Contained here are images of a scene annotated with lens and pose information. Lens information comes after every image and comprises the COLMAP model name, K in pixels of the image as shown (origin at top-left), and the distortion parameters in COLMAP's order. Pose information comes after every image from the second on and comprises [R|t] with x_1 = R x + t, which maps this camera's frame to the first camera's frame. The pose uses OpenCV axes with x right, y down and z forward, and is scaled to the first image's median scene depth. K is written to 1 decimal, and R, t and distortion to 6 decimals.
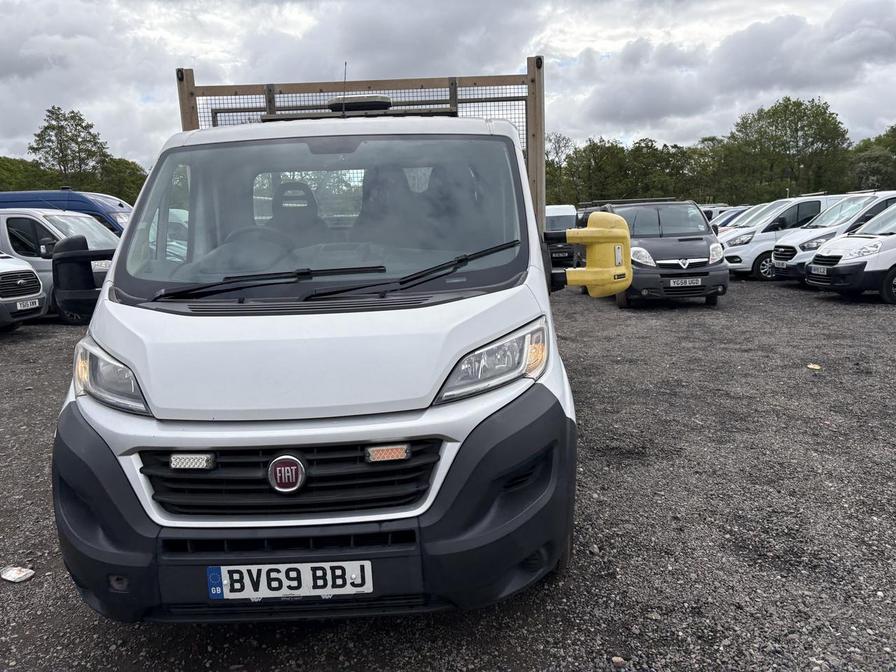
lens RADIAL K [[681.1, 0, 454.1], [0, 681.1, 334.6], [0, 0, 1]] dist [0.058828, -0.058723]
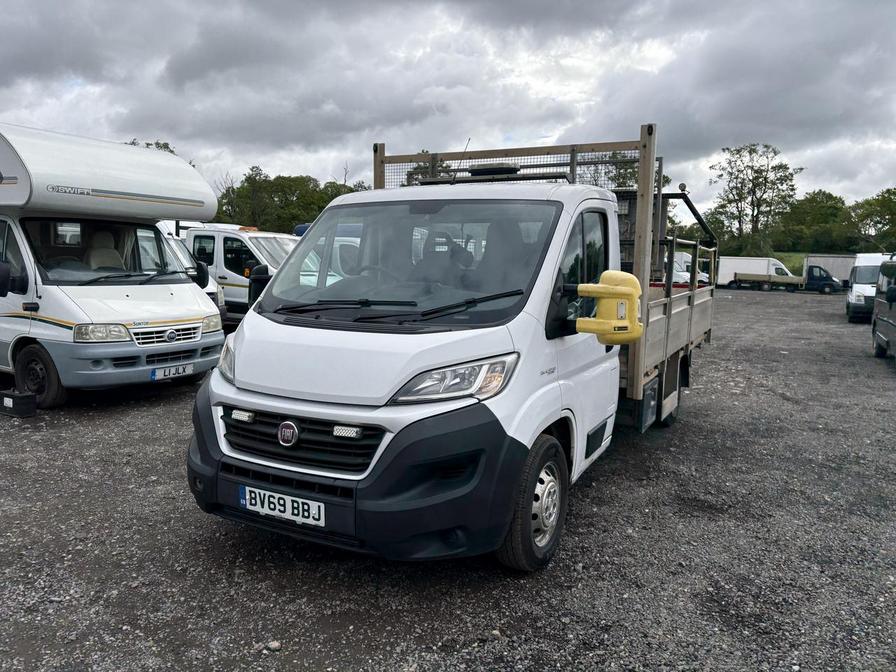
lens RADIAL K [[681.1, 0, 450.4], [0, 681.1, 342.2], [0, 0, 1]] dist [0.058828, -0.058723]
pose [[0.887578, 0.109492, -0.447456, 0.703493], [-0.125836, 0.992027, -0.006862, -0.028089], [0.443137, 0.062397, 0.894280, -0.180466]]
